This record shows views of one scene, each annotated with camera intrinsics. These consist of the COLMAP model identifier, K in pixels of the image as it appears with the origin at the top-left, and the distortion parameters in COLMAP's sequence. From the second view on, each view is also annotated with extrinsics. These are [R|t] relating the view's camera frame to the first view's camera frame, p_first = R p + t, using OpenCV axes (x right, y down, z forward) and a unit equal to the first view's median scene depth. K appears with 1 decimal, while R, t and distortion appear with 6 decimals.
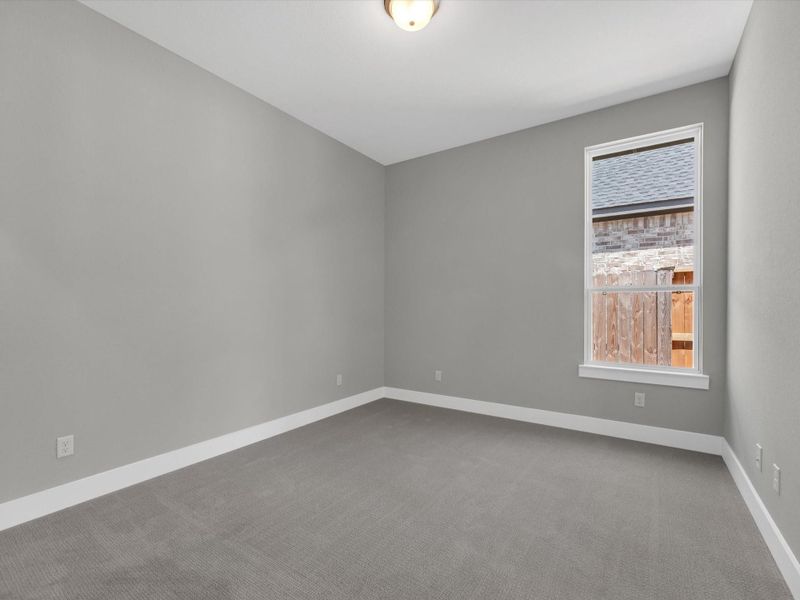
lens RADIAL K [[367.8, 0, 409.2], [0, 367.8, 306.3], [0, 0, 1]] dist [0.000215, -0.002640]
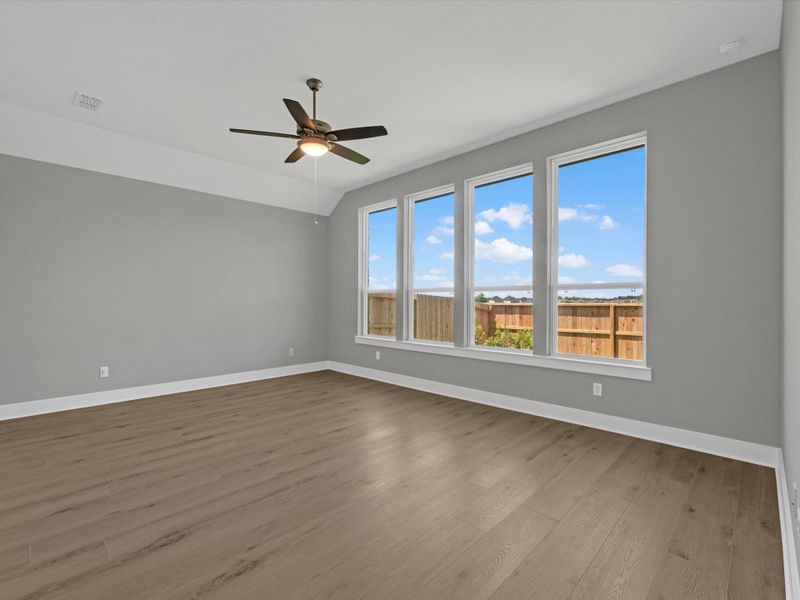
lens RADIAL K [[367.8, 0, 395.7], [0, 367.8, 304.3], [0, 0, 1]] dist [0.000215, -0.002640]
pose [[0.982722, 0.001975, -0.185077, 0.273176], [-0.001422, 0.999994, 0.003121, 0.002439], [0.185082, -0.002804, 0.982719, -0.183947]]
